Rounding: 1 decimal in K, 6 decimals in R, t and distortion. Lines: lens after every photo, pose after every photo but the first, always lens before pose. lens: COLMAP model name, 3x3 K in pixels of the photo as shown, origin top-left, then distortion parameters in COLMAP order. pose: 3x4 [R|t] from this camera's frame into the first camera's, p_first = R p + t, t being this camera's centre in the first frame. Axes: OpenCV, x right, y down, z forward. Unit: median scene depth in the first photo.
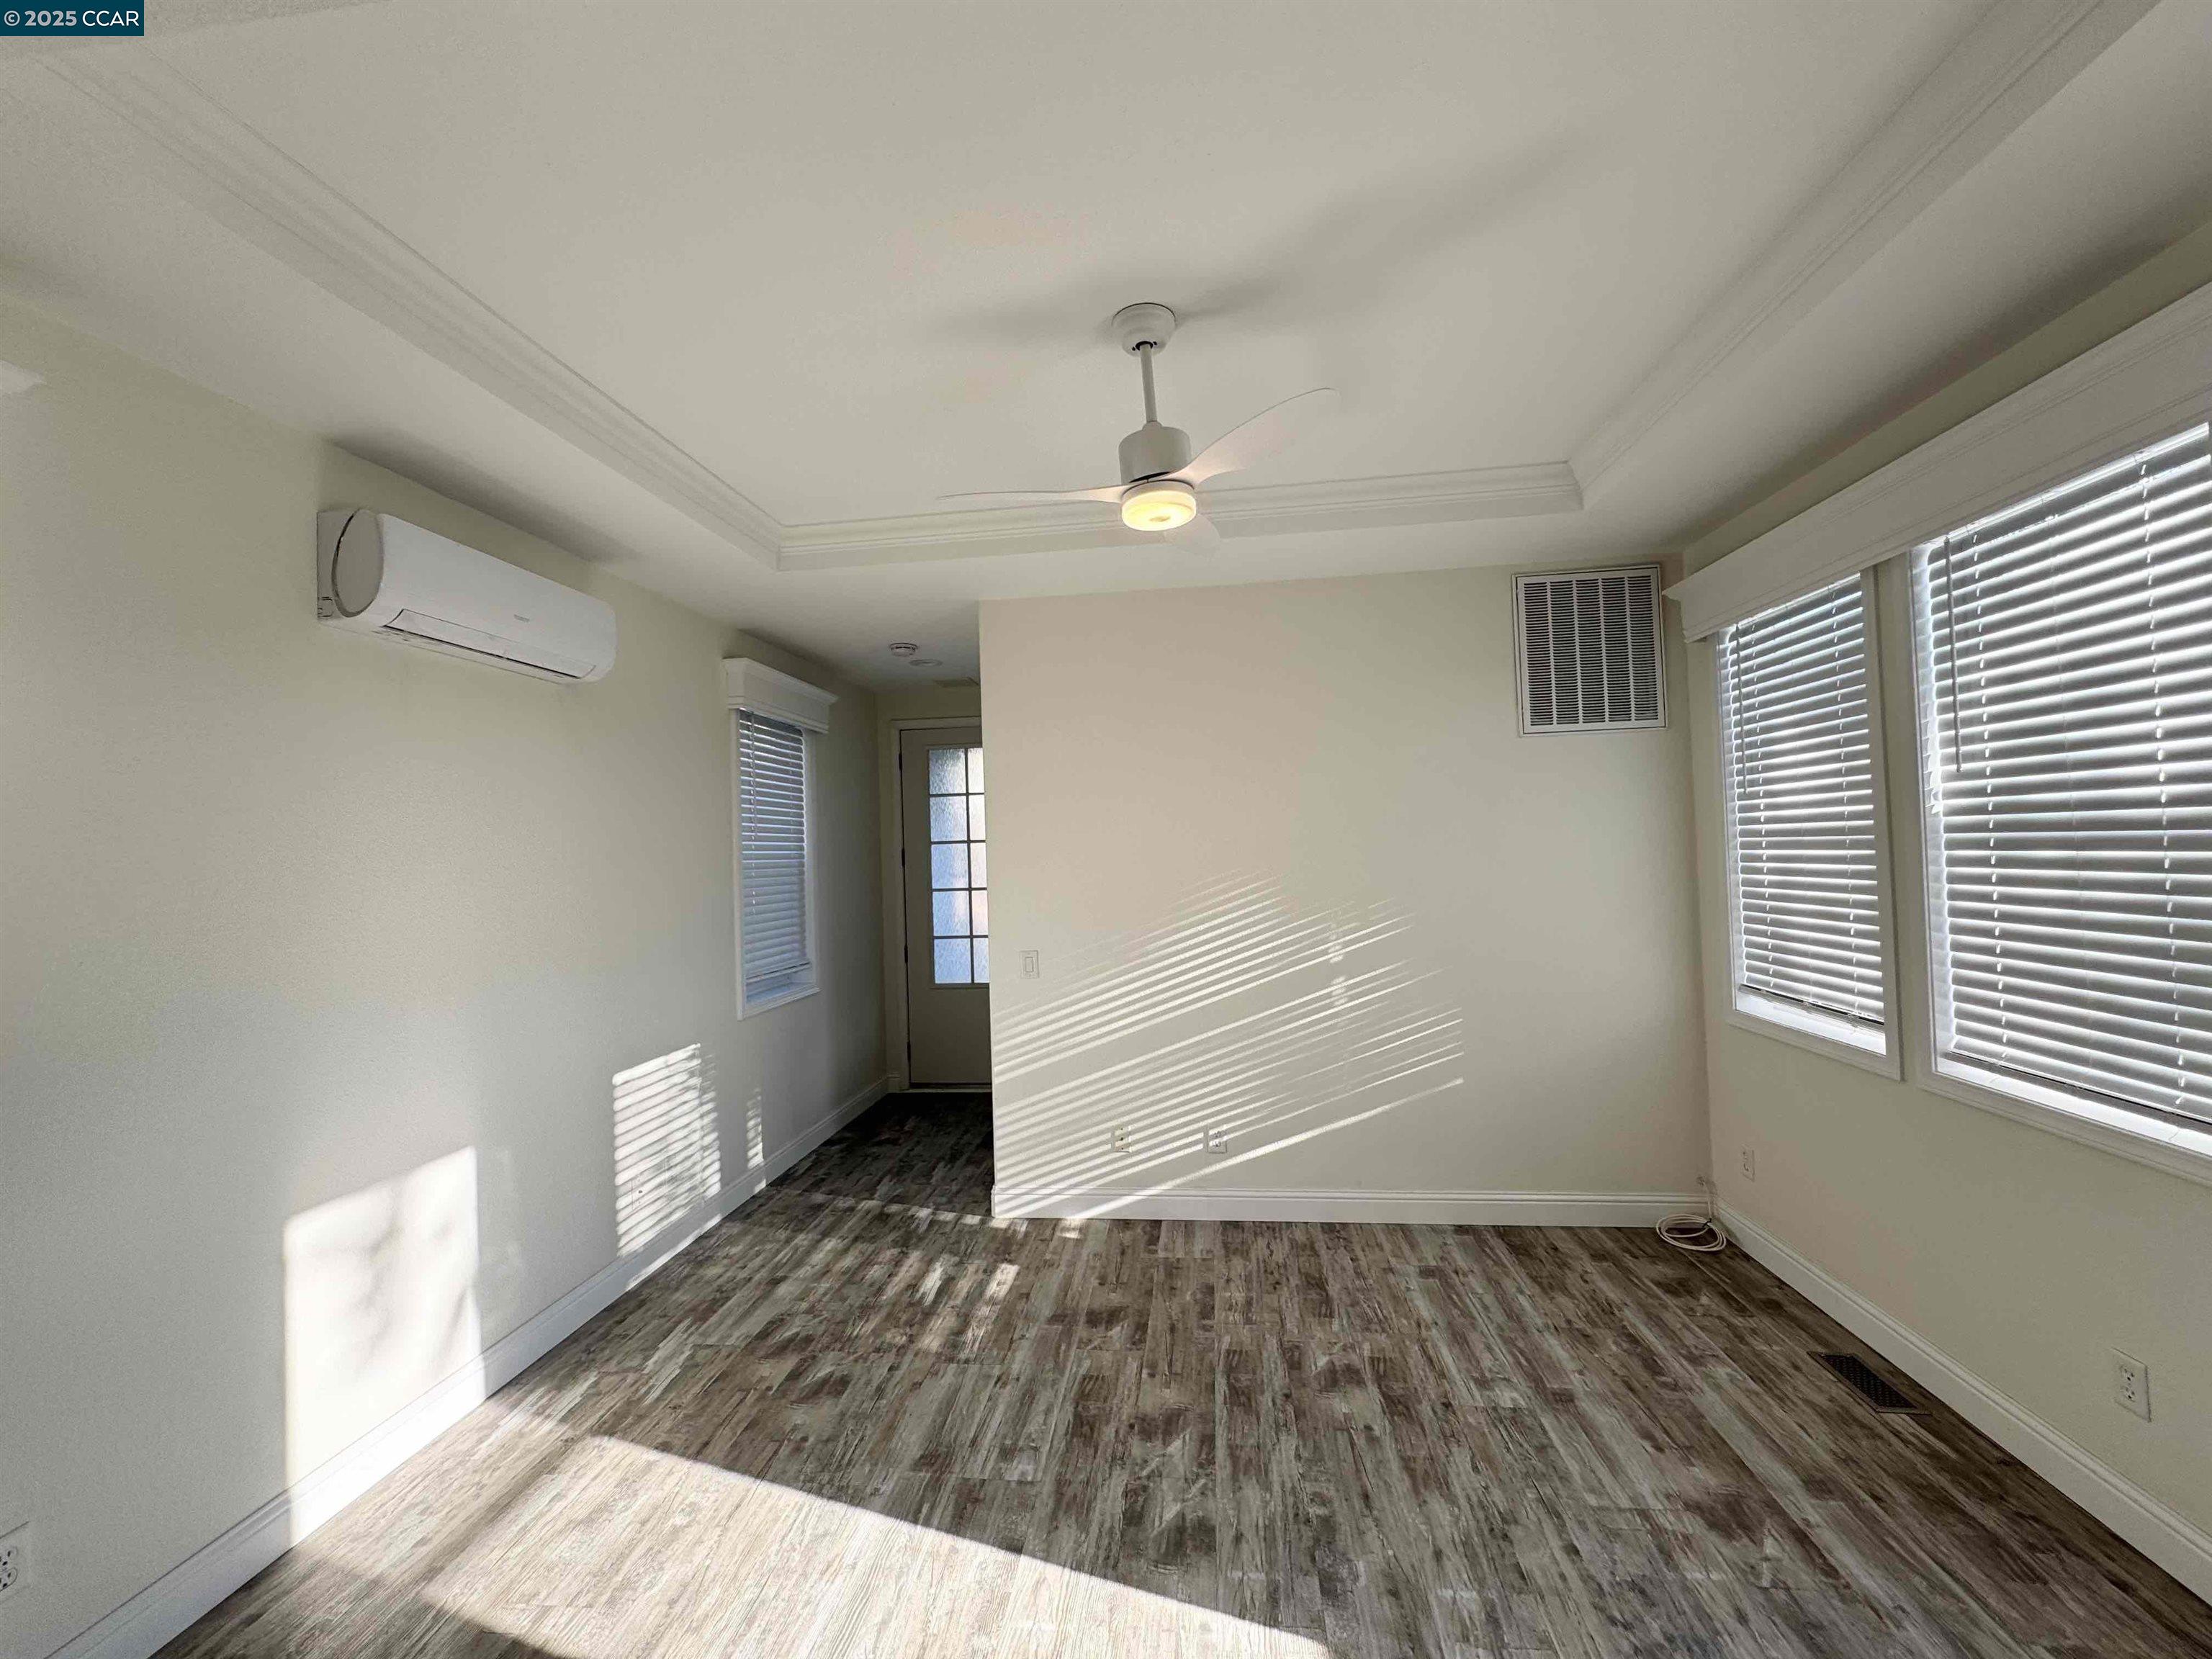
lens RADIAL K [[885.1, 0, 1106.8], [0, 885.1, 832.9], [0, 0, 1]] dist [-0.002991, 0.000713]
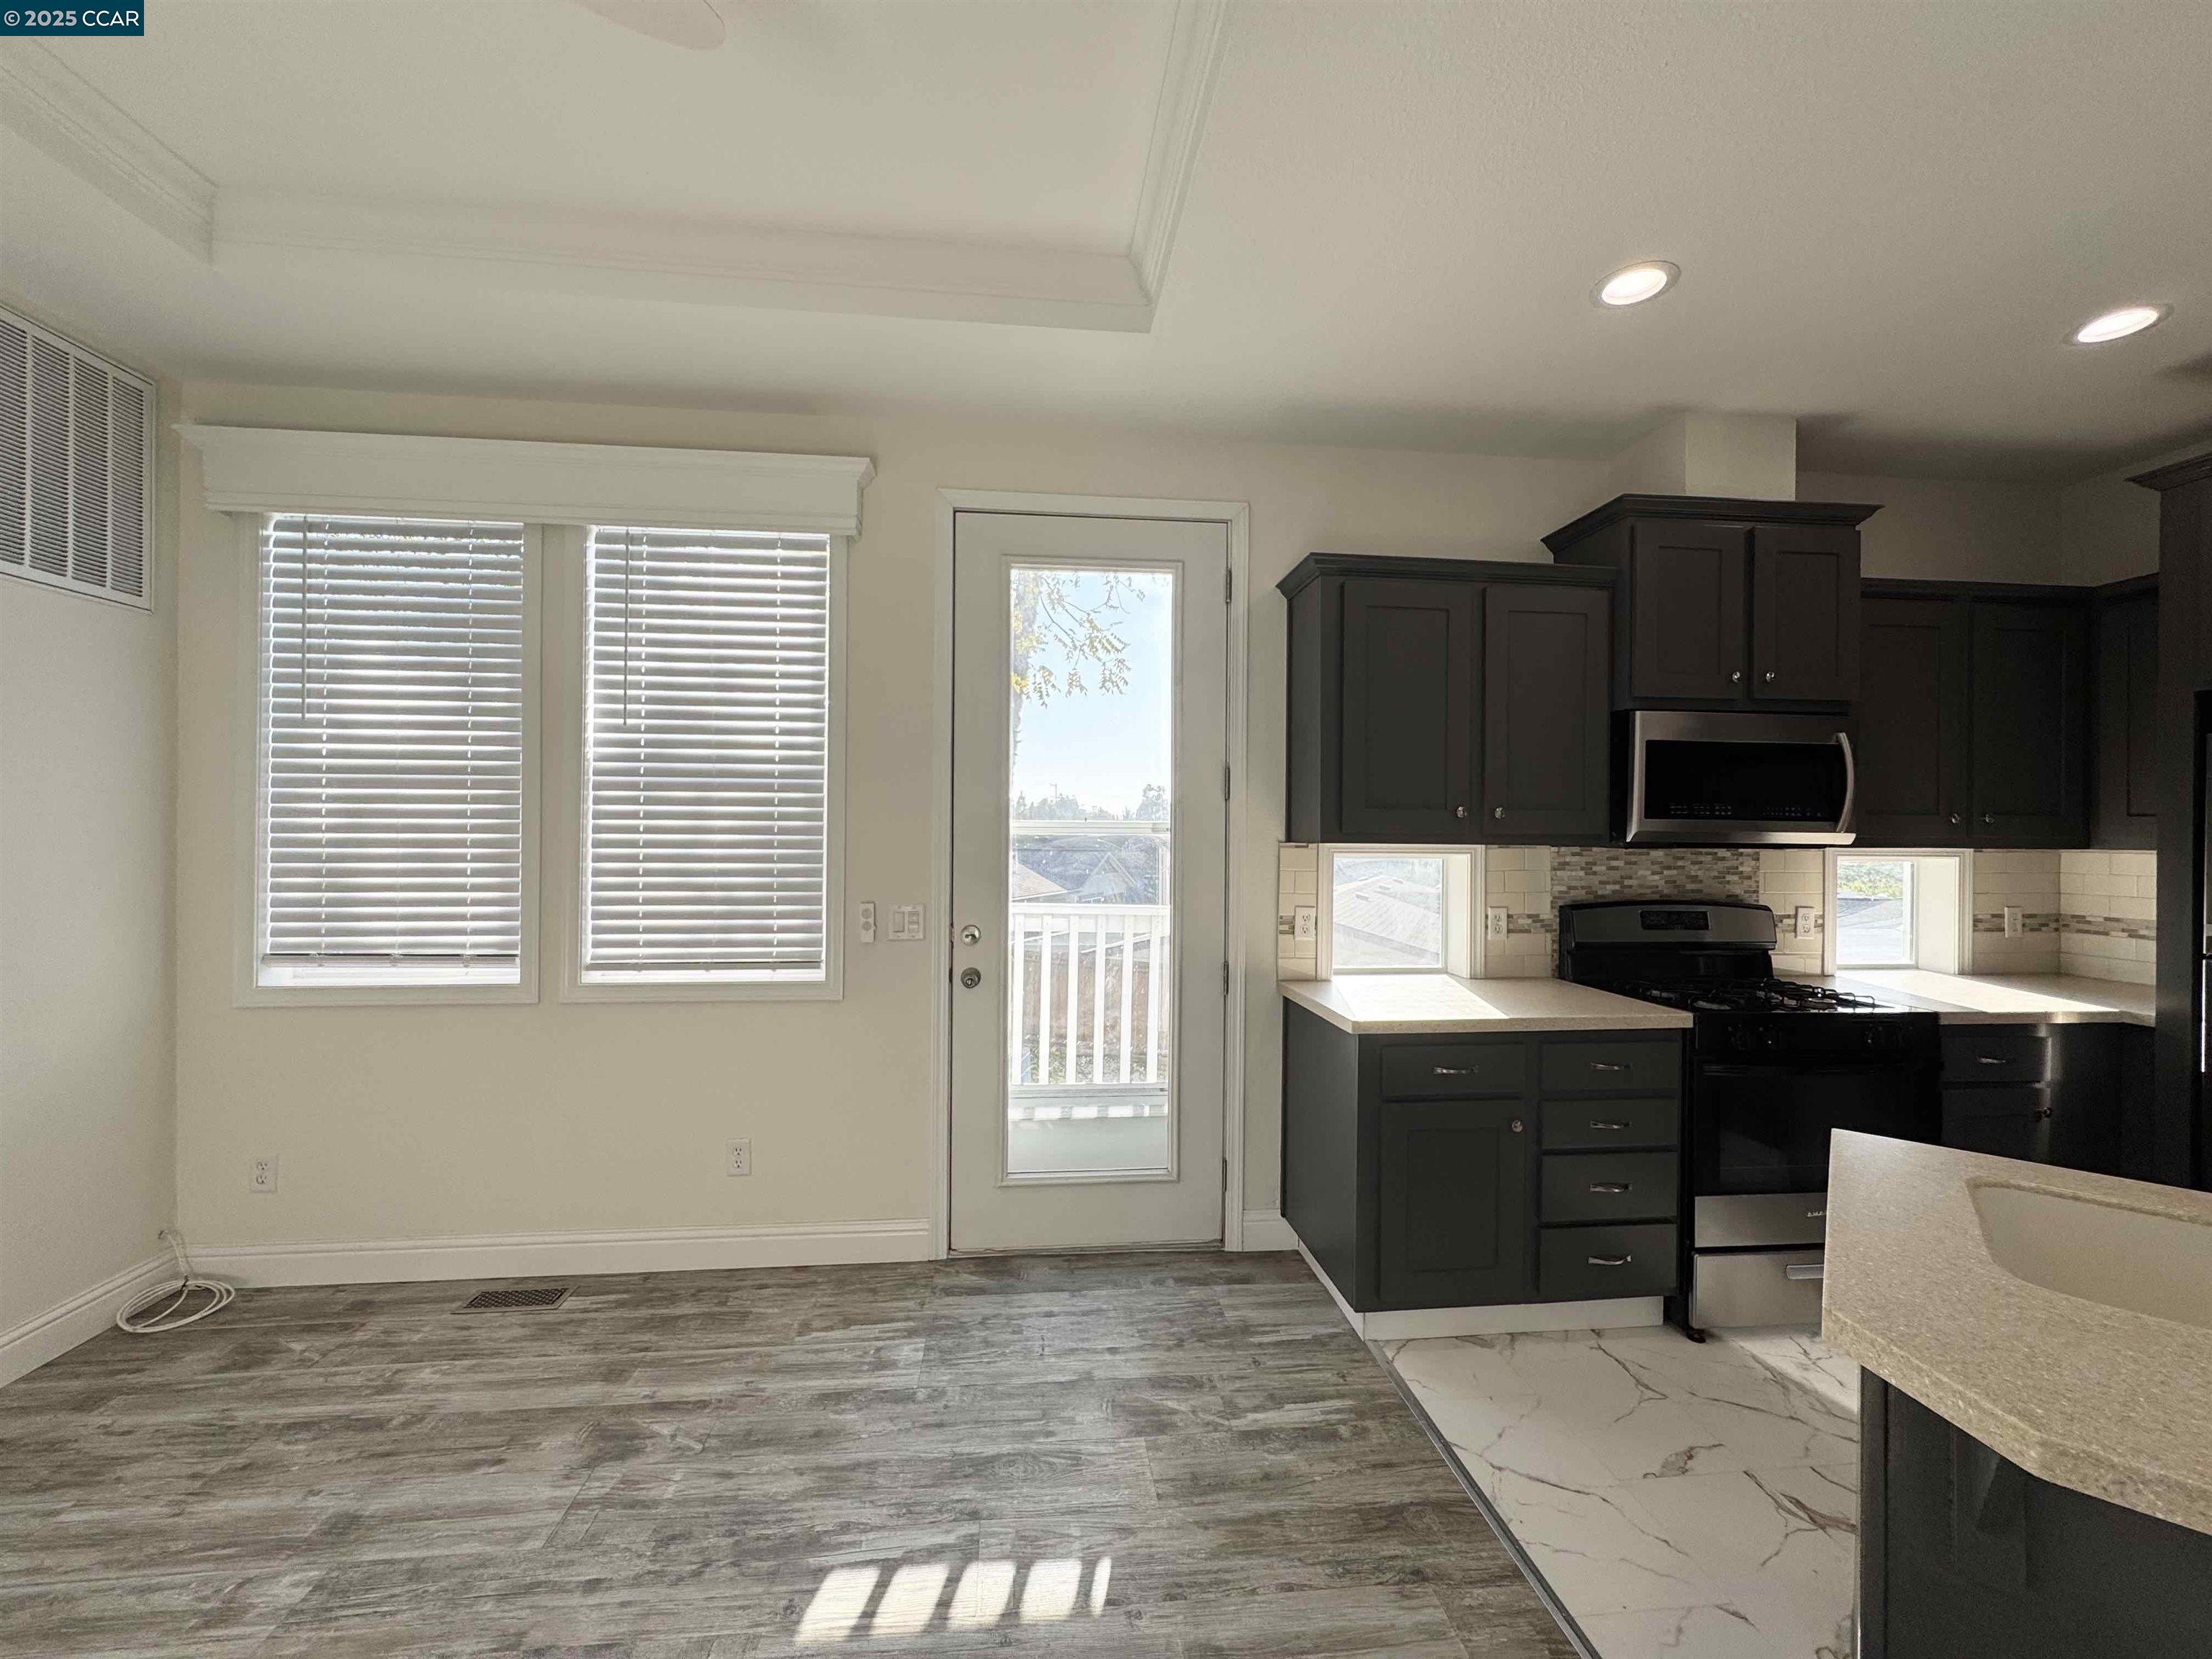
lens RADIAL K [[885.1, 0, 1101.2], [0, 885.1, 831.1], [0, 0, 1]] dist [-0.002991, 0.000713]
pose [[-0.215136, 0.032504, 0.976043, -0.332196], [-0.018610, 0.999128, -0.037375, 0.104364], [-0.976407, -0.026205, -0.214343, 0.596834]]
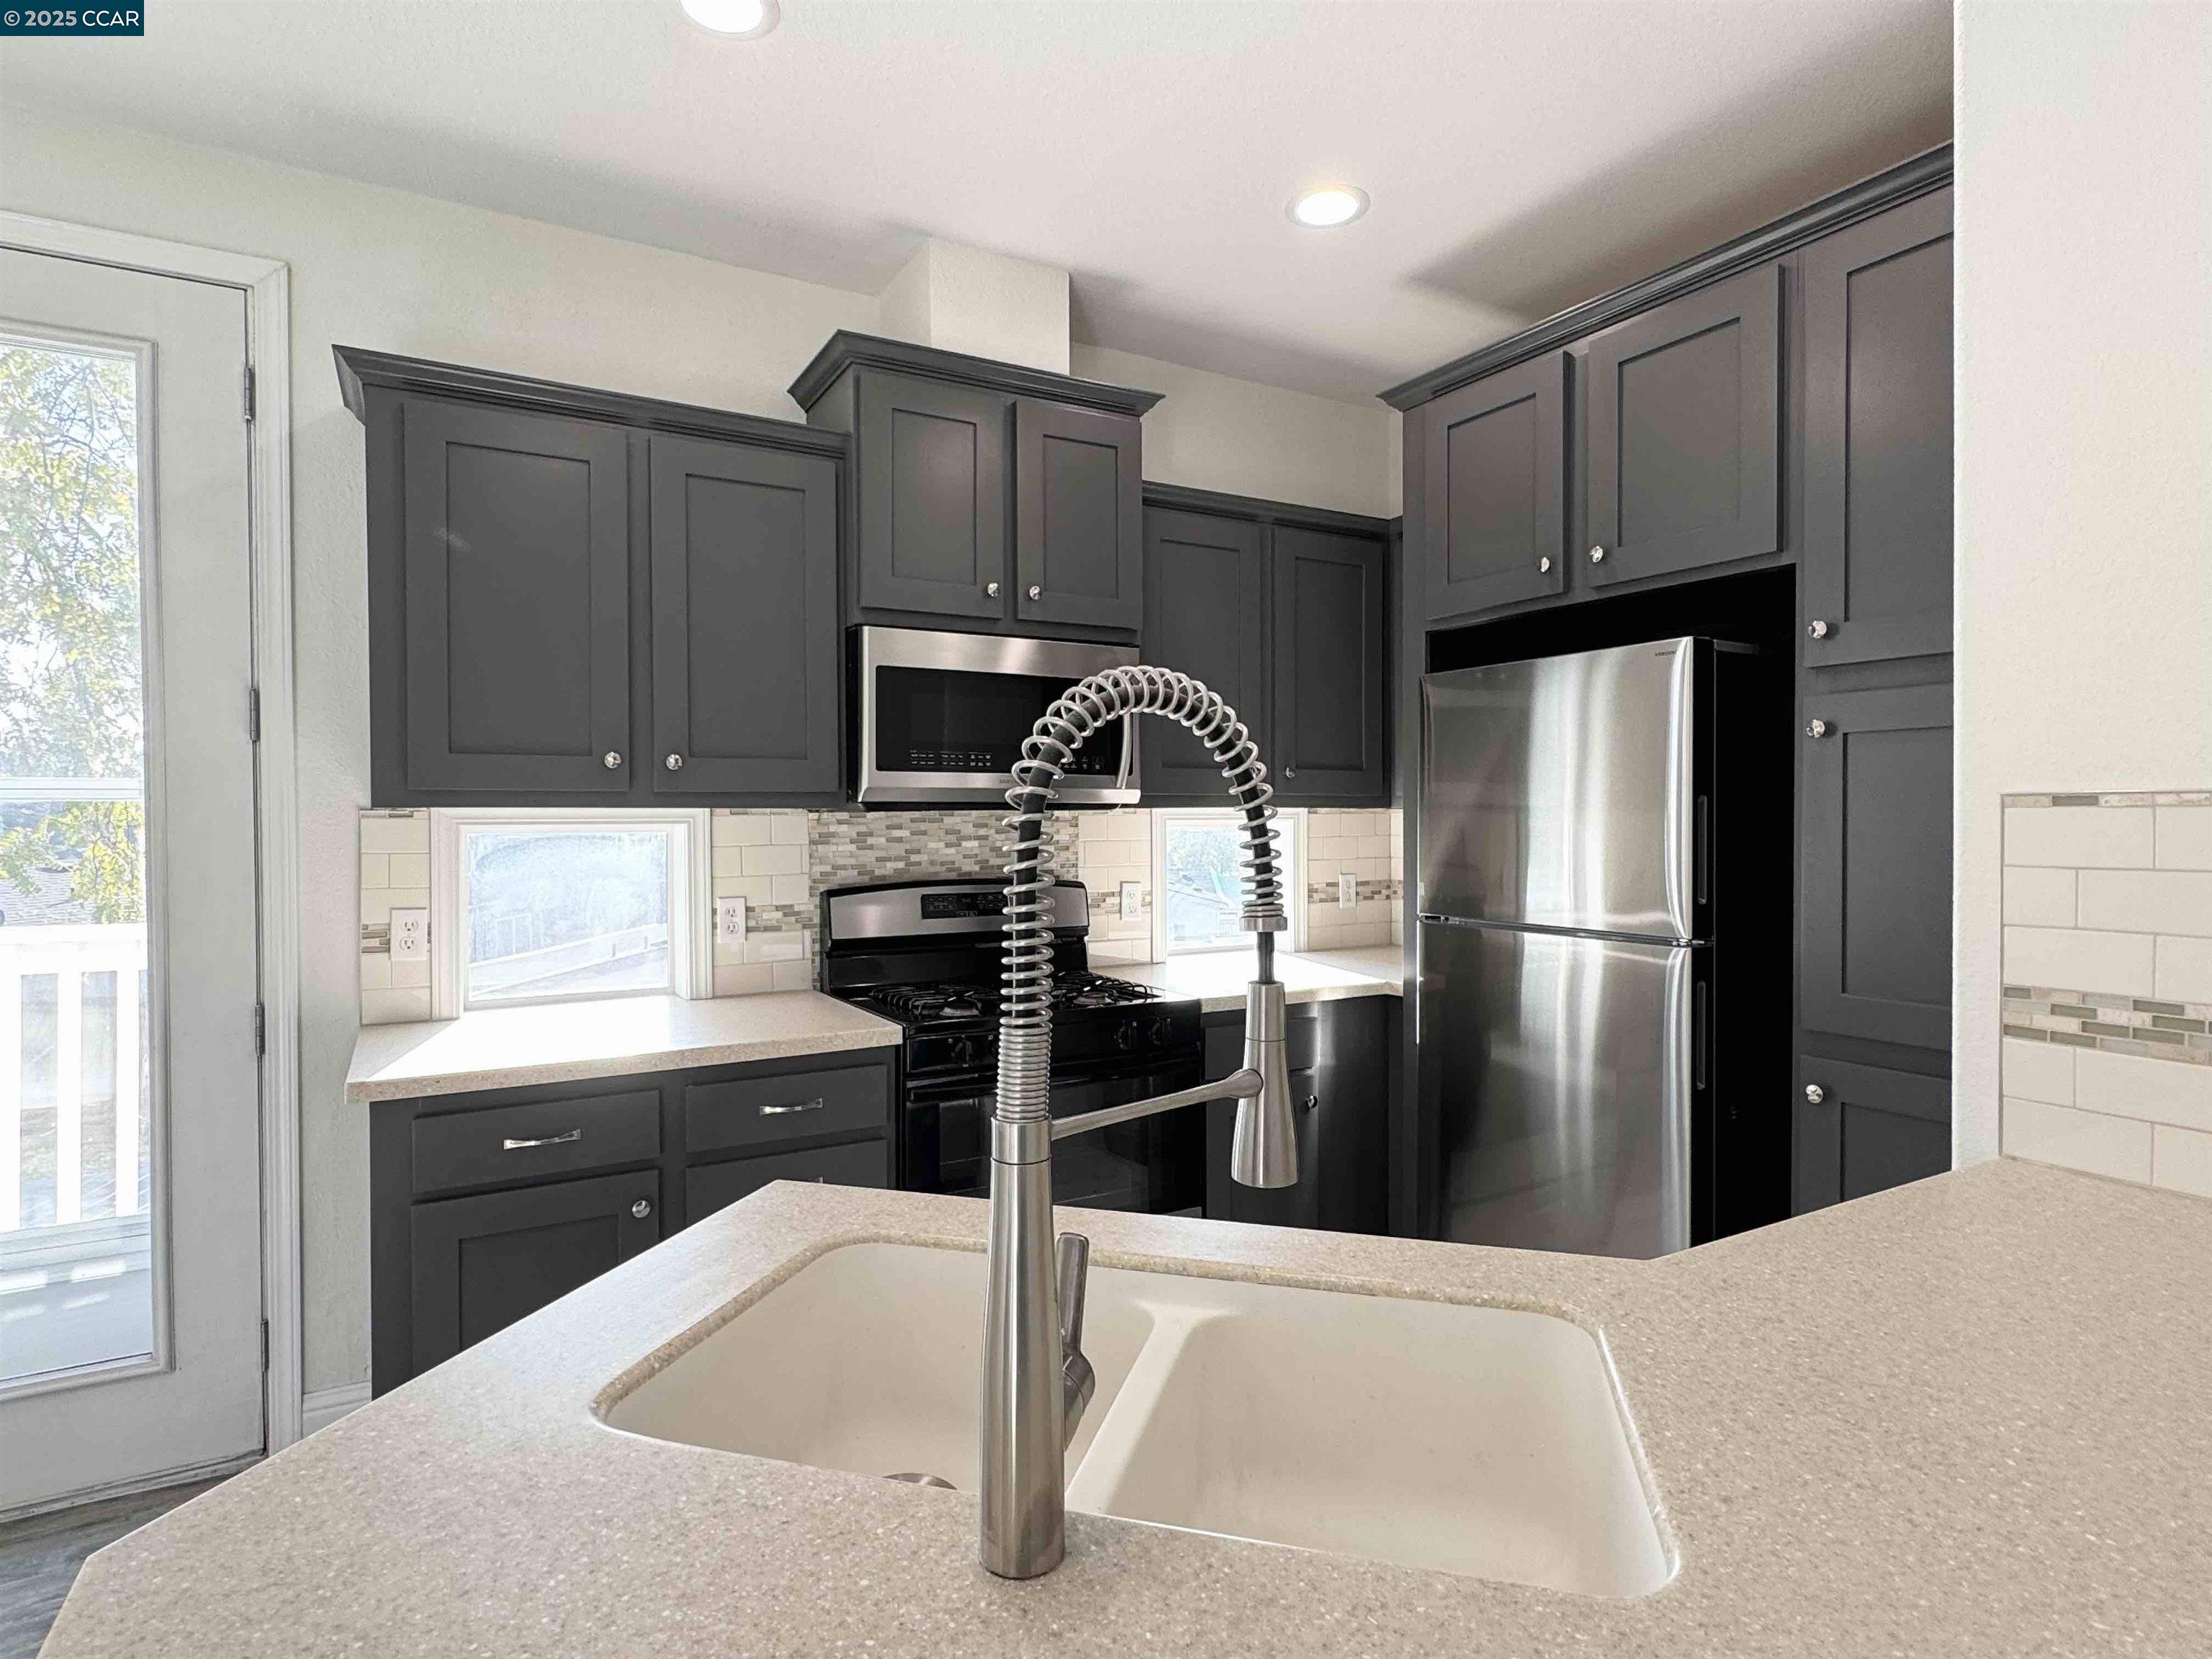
lens RADIAL K [[1164.7, 0, 1097.3], [0, 1164.7, 829.9], [0, 0, 1]] dist [-0.003482, -0.000431]
pose [[-0.593079, 0.028019, 0.804656, -0.399642], [0.011208, 0.999585, -0.026545, 0.121998], [-0.805066, -0.006724, -0.593147, 0.172300]]
